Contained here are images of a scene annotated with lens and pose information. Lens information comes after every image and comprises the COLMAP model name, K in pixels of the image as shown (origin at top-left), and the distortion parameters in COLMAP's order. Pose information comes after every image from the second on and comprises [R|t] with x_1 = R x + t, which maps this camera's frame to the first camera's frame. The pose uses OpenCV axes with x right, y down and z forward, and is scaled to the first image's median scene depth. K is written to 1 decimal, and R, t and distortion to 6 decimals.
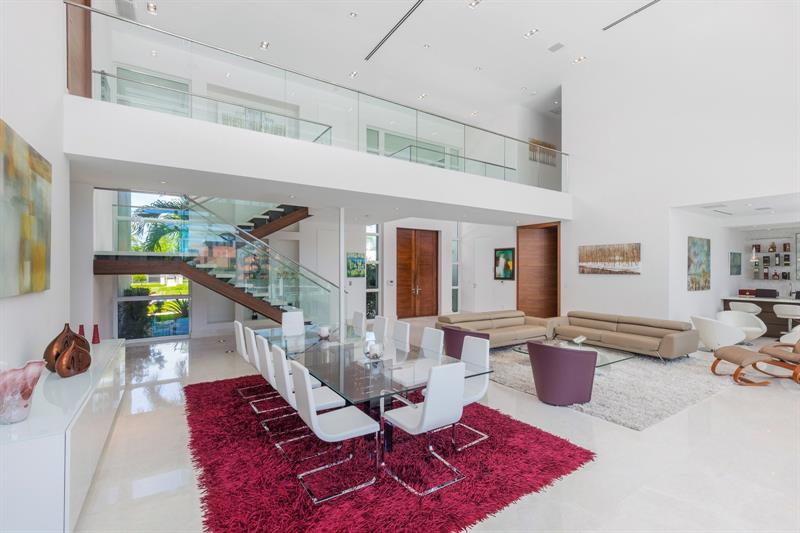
lens RADIAL K [[360.3, 0, 397.3], [0, 360.3, 270.9], [0, 0, 1]] dist [0.008039, -0.001664]
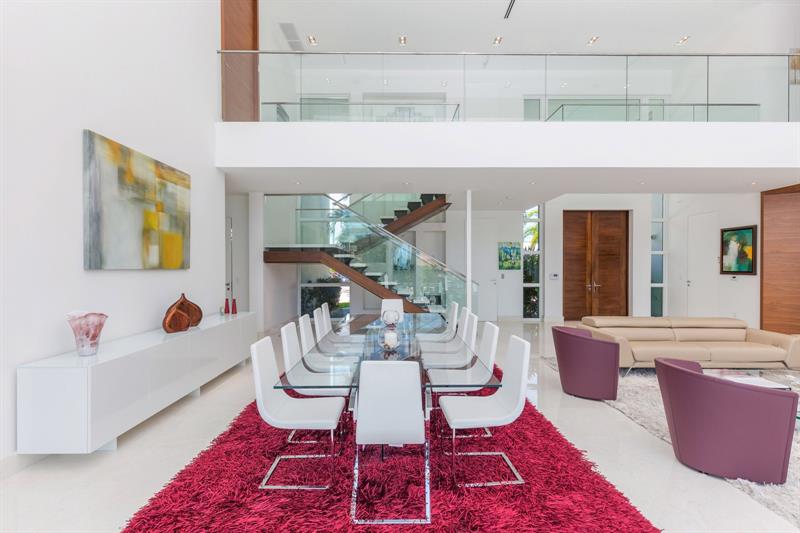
lens RADIAL K [[360.3, 0, 397.8], [0, 360.3, 273.9], [0, 0, 1]] dist [0.008039, -0.001664]
pose [[0.842373, 0.009183, -0.538816, 0.136833], [-0.001867, 0.999899, 0.014123, 0.016559], [0.538891, -0.010891, 0.842305, 0.095656]]
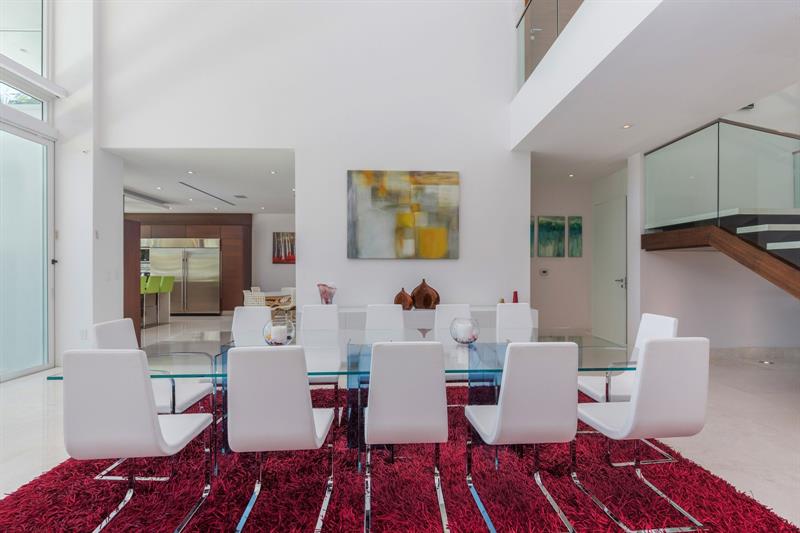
lens RADIAL K [[377.3, 0, 401.3], [0, 377.3, 264.4], [0, 0, 1]] dist [-0.000488, 0.000721]
pose [[-0.511145, -0.012968, -0.859397, 0.146485], [-0.005240, 0.999915, -0.011972, 0.031029], [0.859479, -0.001617, -0.511169, 0.522514]]
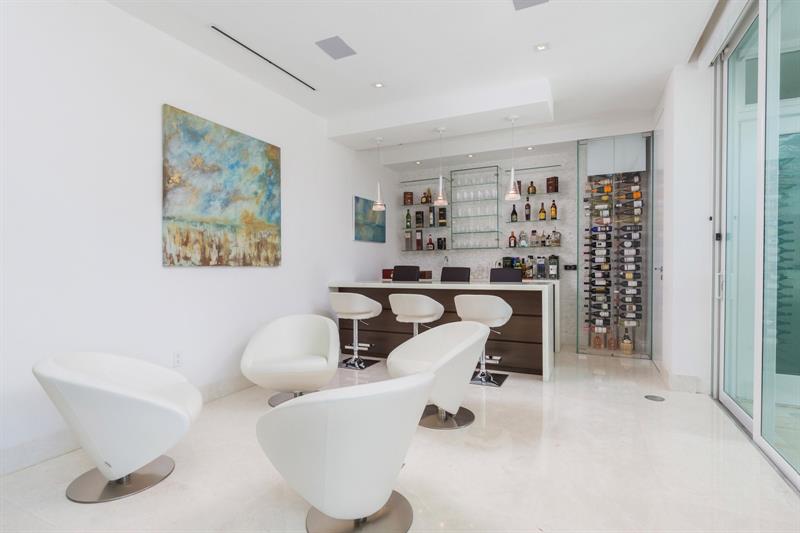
lens RADIAL K [[404.6, 0, 401.9], [0, 404.6, 265.8], [0, 0, 1]] dist [-0.002608, -0.000406]
pose [[0.845130, -0.011808, 0.534431, 0.593036], [0.011769, 0.999925, 0.003482, 0.041666], [-0.534432, 0.003348, 0.845205, 0.425741]]
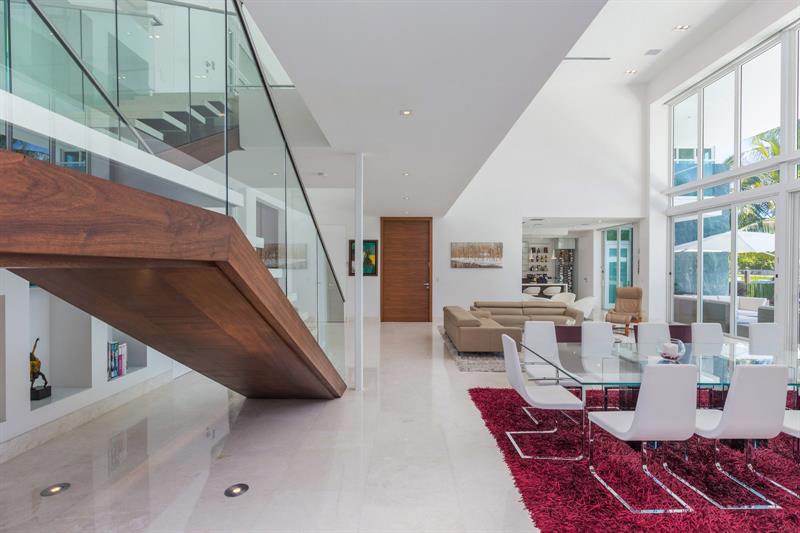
lens RADIAL K [[377.3, 0, 408.8], [0, 377.3, 274.0], [0, 0, 1]] dist [-0.000488, 0.000721]
pose [[0.523455, -0.019293, 0.851835, -0.465786], [0.004337, 0.999791, 0.019978, 0.002435], [-0.852042, -0.006763, 0.523430, 0.452138]]
